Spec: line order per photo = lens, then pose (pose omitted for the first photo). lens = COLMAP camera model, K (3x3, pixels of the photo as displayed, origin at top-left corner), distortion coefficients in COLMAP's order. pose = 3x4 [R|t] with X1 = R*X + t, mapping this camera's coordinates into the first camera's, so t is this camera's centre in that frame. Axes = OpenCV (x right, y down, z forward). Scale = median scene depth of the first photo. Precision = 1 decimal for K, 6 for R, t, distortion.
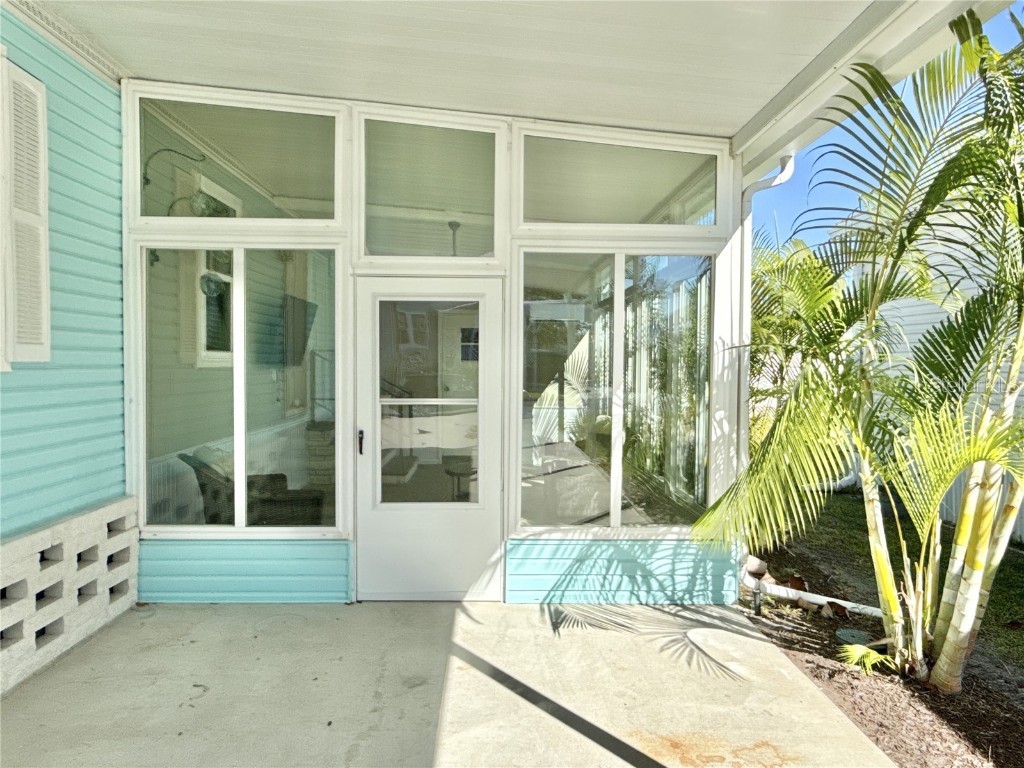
lens RADIAL K [[674.0, 0, 512.0], [0, 674.0, 384.0], [0, 0, 1]] dist [-0.000908, -0.001127]
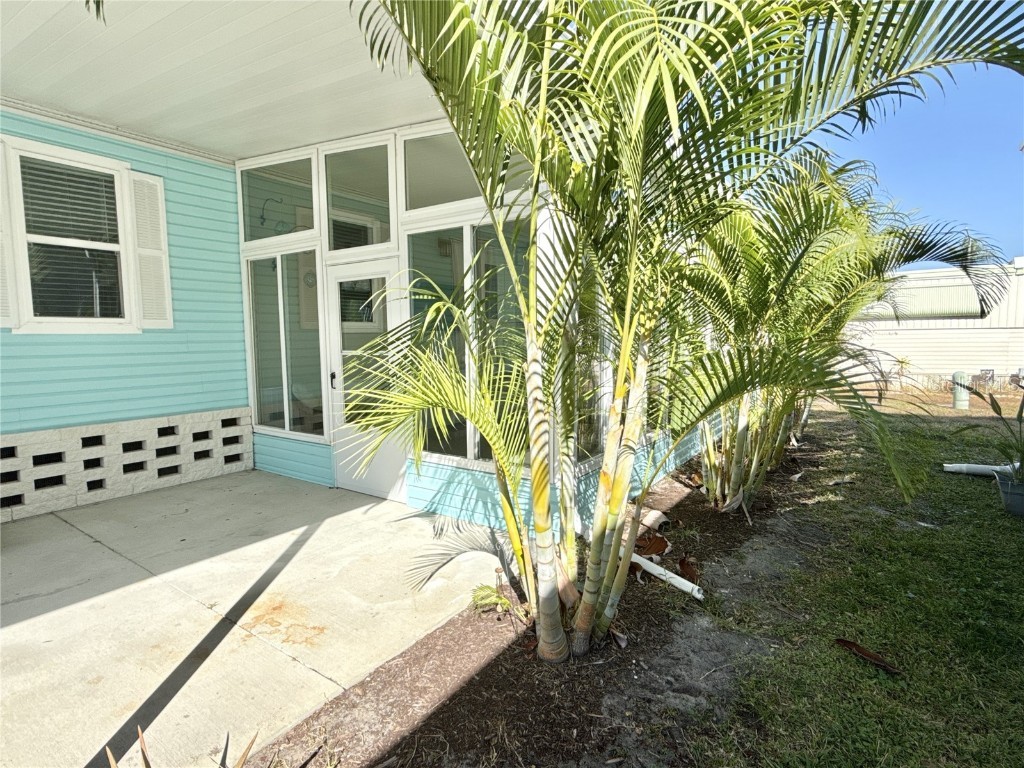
lens RADIAL K [[537.6, 0, 512.0], [0, 537.6, 384.0], [0, 0, 1]] dist [-0.001408, -0.000734]
pose [[0.803911, 0.038243, -0.593518, 0.796685], [-0.003677, 0.998231, 0.059340, 0.023839], [0.594738, -0.045521, 0.802630, 0.295850]]
